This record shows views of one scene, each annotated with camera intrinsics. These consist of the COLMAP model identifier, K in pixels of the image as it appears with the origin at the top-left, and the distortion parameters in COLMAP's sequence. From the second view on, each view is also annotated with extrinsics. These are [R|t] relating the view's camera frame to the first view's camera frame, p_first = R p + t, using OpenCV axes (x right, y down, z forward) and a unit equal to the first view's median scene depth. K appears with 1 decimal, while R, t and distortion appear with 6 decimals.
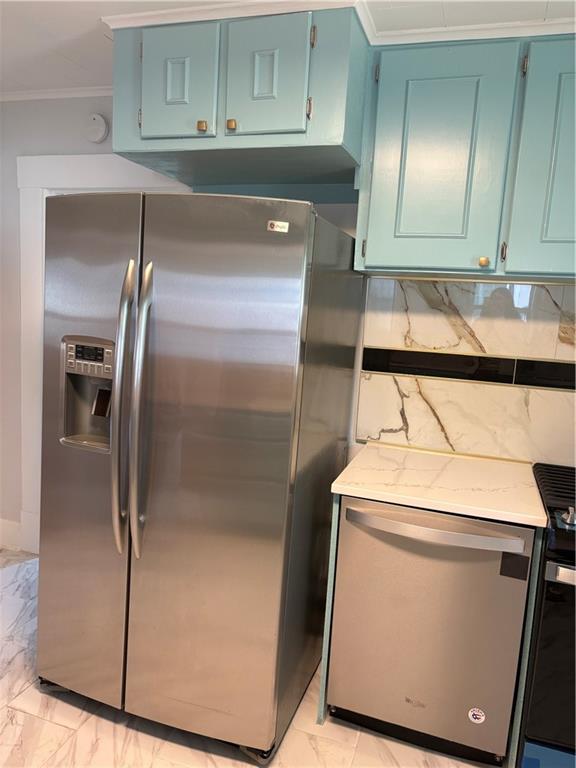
lens RADIAL K [[580.2, 0, 291.2], [0, 580.2, 390.6], [0, 0, 1]] dist [0.037519, -0.040373]
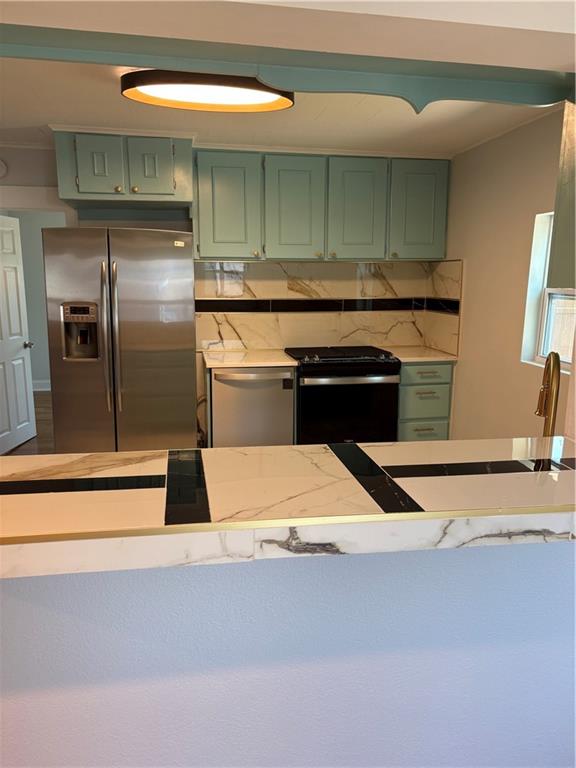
lens RADIAL K [[580.2, 0, 285.3], [0, 580.2, 397.7], [0, 0, 1]] dist [0.037519, -0.040373]
pose [[0.877780, -0.150880, 0.454684, -0.628370], [0.118597, 0.988005, 0.098898, 0.104213], [-0.464151, -0.032887, 0.885145, -0.966280]]
